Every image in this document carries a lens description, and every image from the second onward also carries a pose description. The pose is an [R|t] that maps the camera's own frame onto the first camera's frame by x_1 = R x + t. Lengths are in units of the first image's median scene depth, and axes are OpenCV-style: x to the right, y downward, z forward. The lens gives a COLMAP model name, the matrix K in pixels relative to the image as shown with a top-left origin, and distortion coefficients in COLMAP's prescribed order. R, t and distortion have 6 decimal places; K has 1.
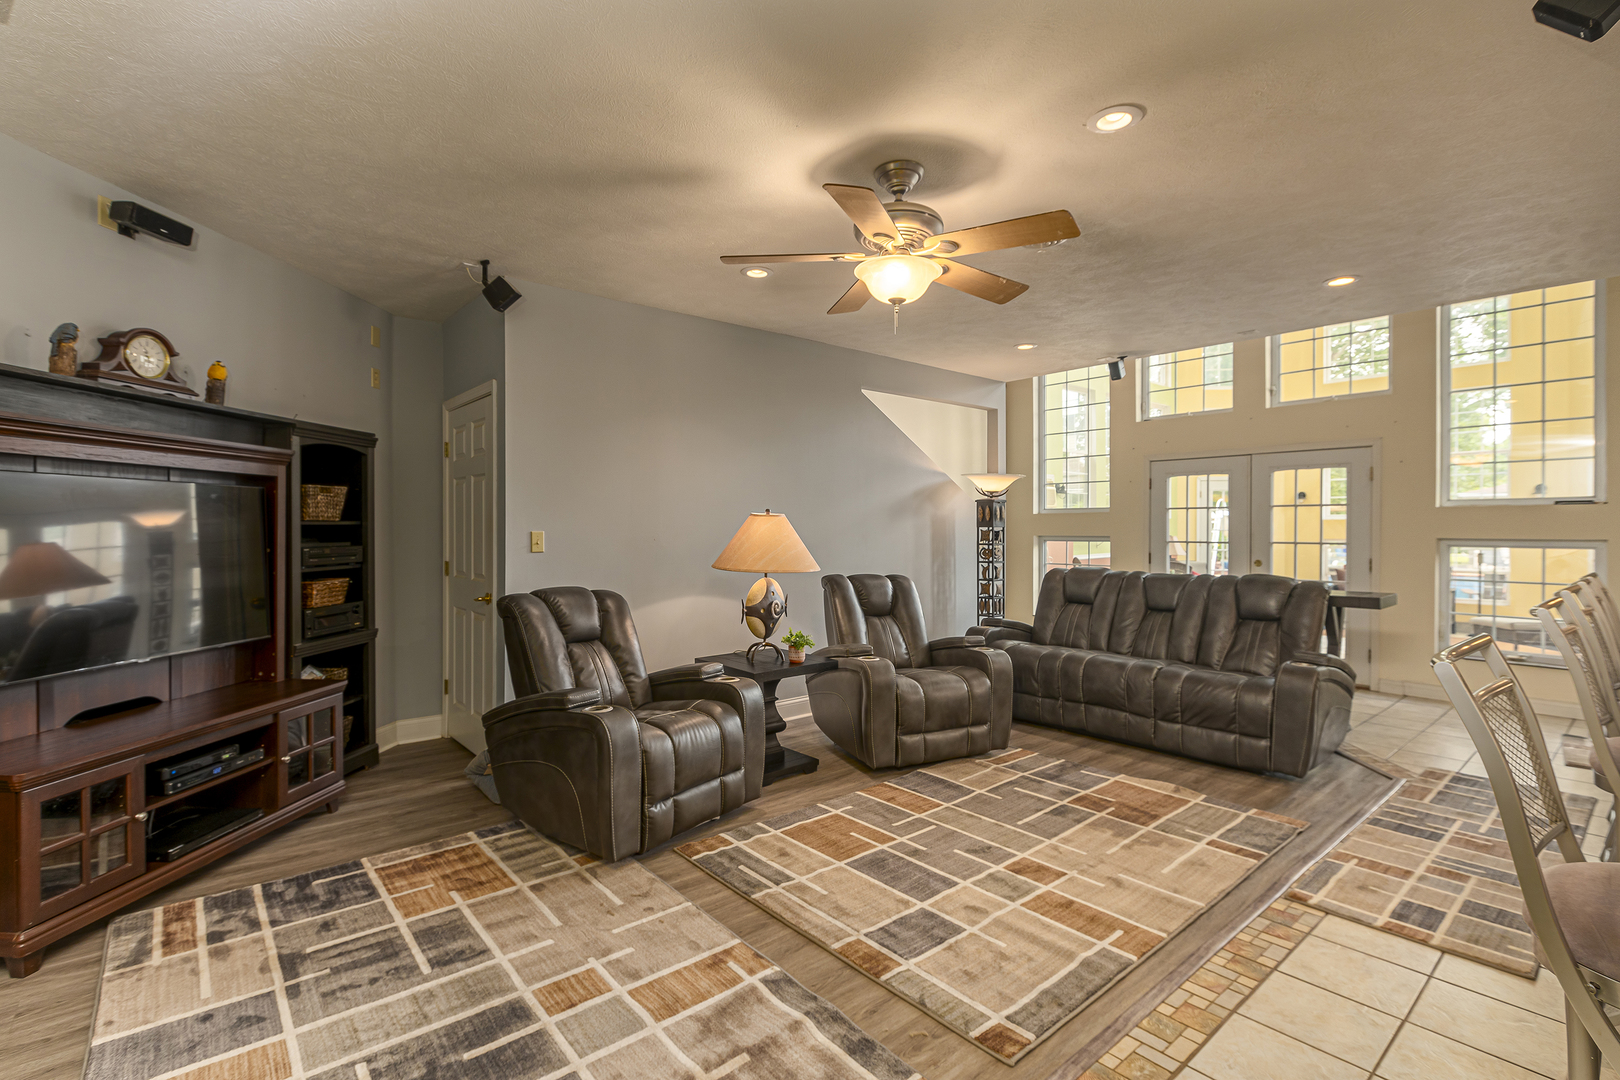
lens RADIAL K [[757.2, 0, 802.0], [0, 757.2, 538.2], [0, 0, 1]] dist [-0.018910, -0.000324]
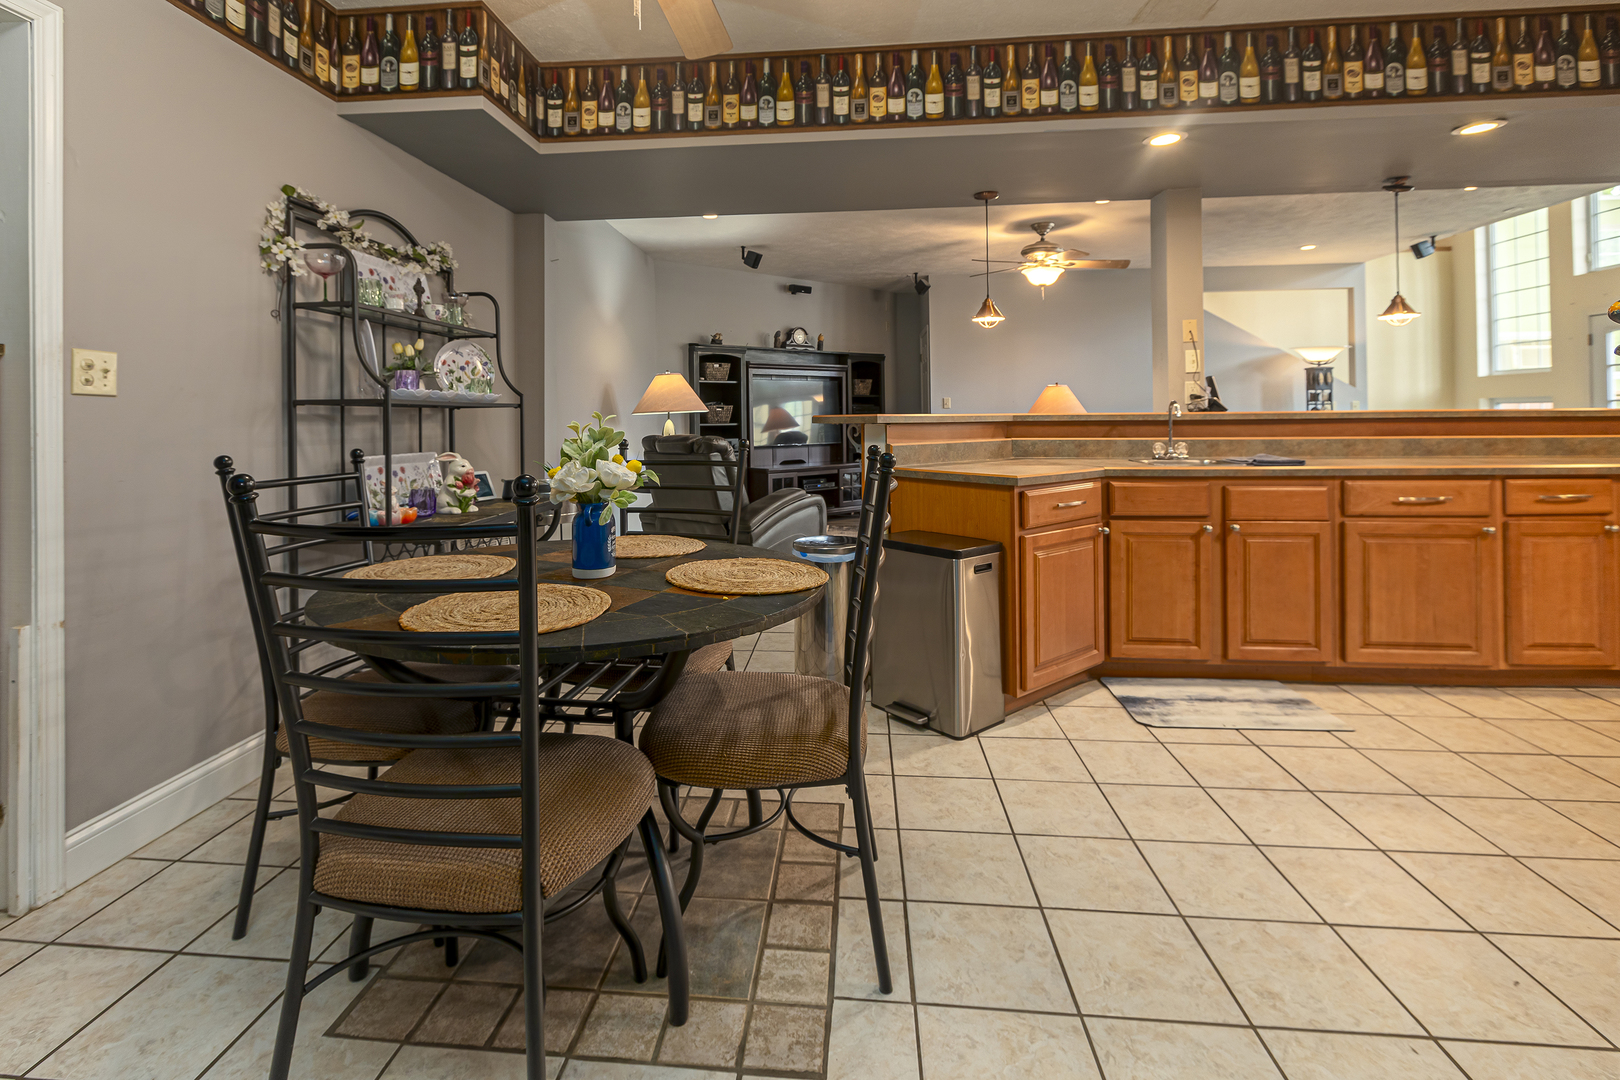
lens RADIAL K [[757.2, 0, 806.3], [0, 757.2, 535.8], [0, 0, 1]] dist [-0.018910, -0.000324]
pose [[0.709546, 0.099692, -0.697571, 1.004335], [0.004965, 0.989210, 0.146422, 0.070210], [0.704641, -0.107356, 0.701395, -0.889246]]
